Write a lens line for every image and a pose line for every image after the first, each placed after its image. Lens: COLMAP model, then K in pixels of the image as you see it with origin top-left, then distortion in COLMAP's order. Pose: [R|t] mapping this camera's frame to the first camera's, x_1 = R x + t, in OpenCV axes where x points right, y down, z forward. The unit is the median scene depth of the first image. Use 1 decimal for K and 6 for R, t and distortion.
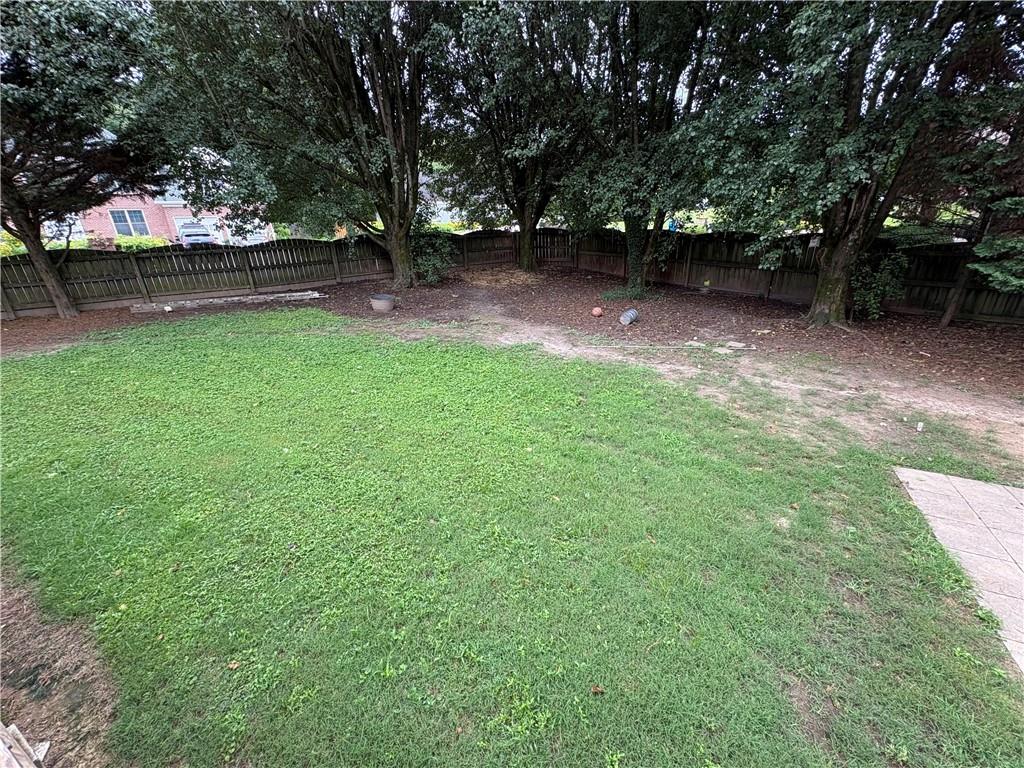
lens RADIAL K [[409.2, 0, 515.7], [0, 409.2, 384.9], [0, 0, 1]] dist [-0.000659, -0.000335]
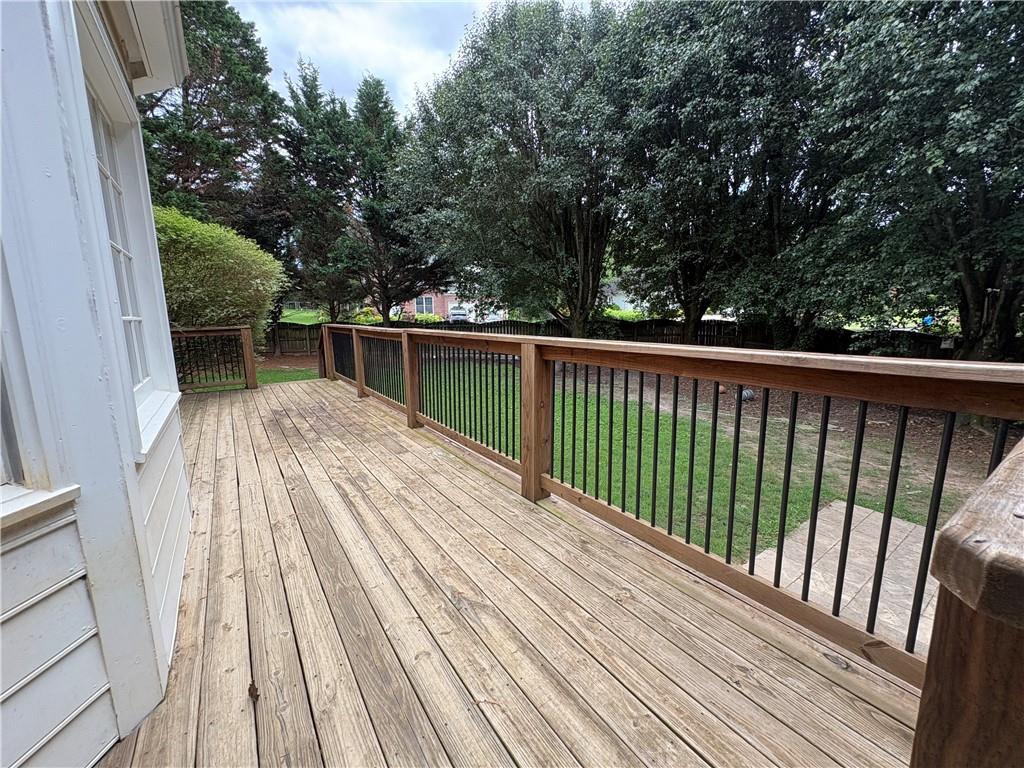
lens RADIAL K [[409.2, 0, 510.9], [0, 409.2, 382.8], [0, 0, 1]] dist [-0.000659, -0.000335]
pose [[0.871643, 0.112192, -0.477128, 0.190155], [-0.203843, 0.968248, -0.144718, 0.076754], [0.445742, 0.223401, 0.866837, -0.232978]]
